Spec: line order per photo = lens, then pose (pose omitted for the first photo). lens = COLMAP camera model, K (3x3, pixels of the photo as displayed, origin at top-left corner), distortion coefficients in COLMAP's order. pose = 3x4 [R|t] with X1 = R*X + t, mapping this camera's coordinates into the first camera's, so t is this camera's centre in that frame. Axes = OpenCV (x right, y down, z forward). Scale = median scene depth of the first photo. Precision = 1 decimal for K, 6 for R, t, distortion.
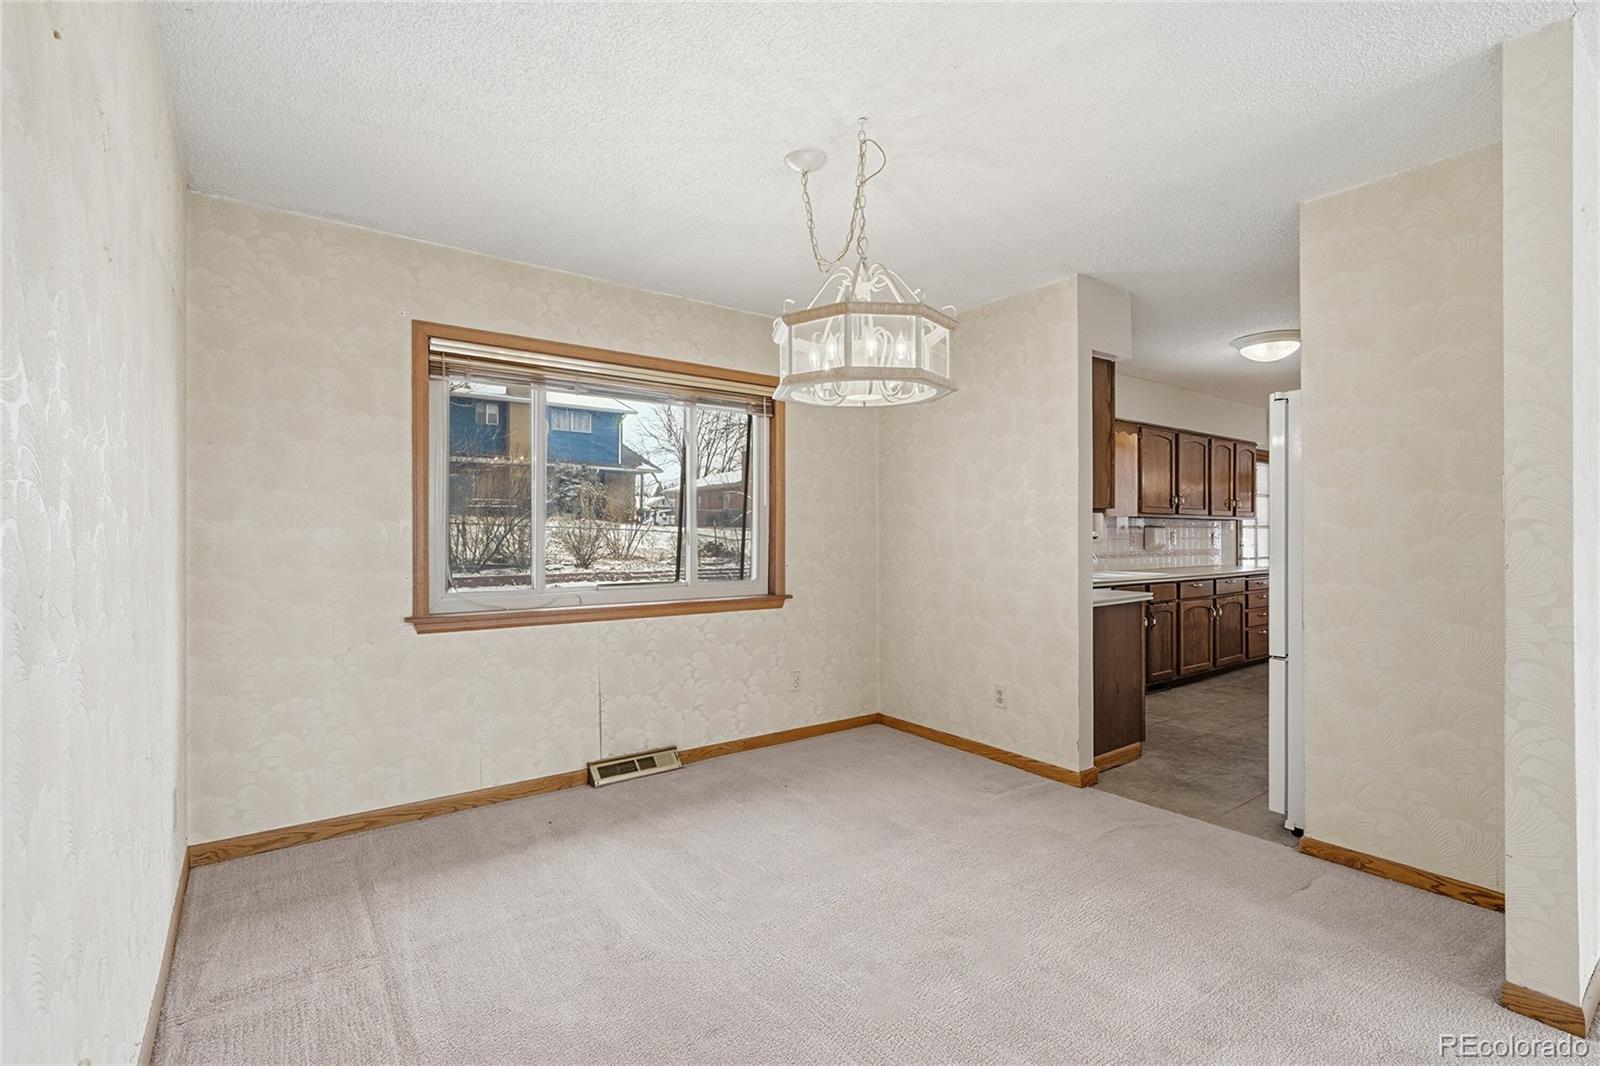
lens RADIAL K [[720.0, 0, 811.1], [0, 720.0, 538.1], [0, 0, 1]] dist [-0.000760, -0.000100]
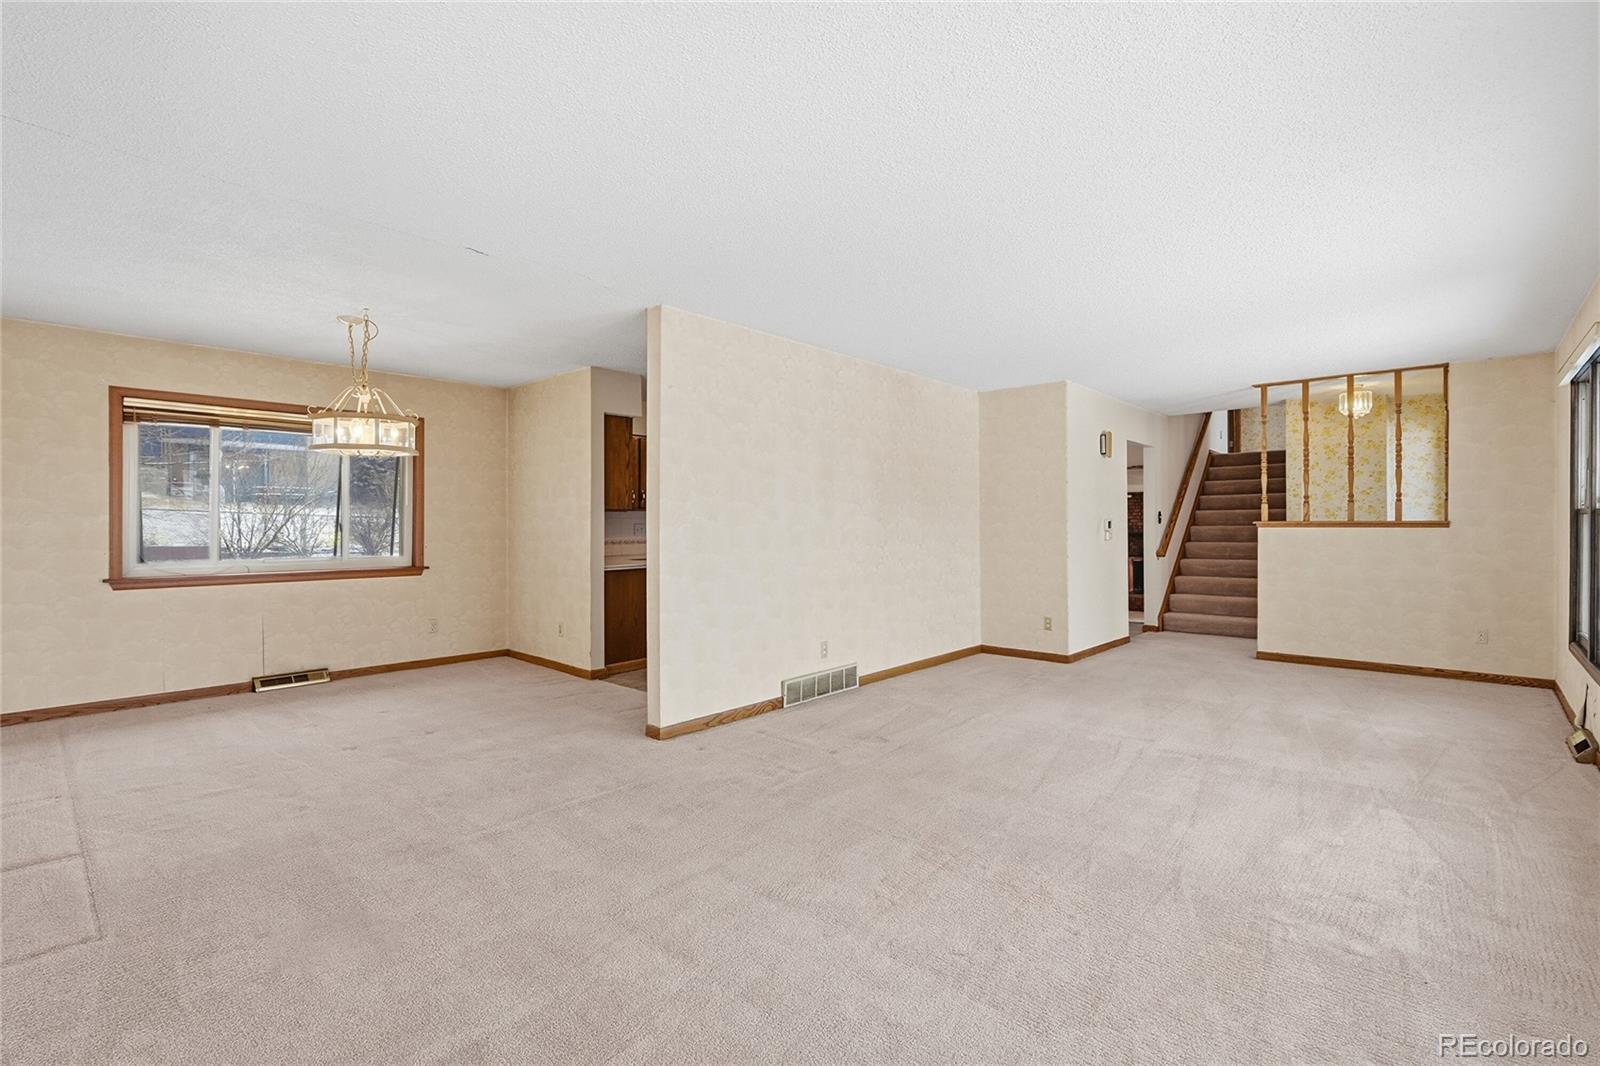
lens RADIAL K [[720.0, 0, 812.0], [0, 720.0, 524.9], [0, 0, 1]] dist [-0.000760, -0.000100]
pose [[0.982218, -0.000548, 0.187743, 0.544709], [0.000820, 0.999999, -0.001372, -0.002836], [-0.187742, 0.001501, 0.982217, -0.681154]]
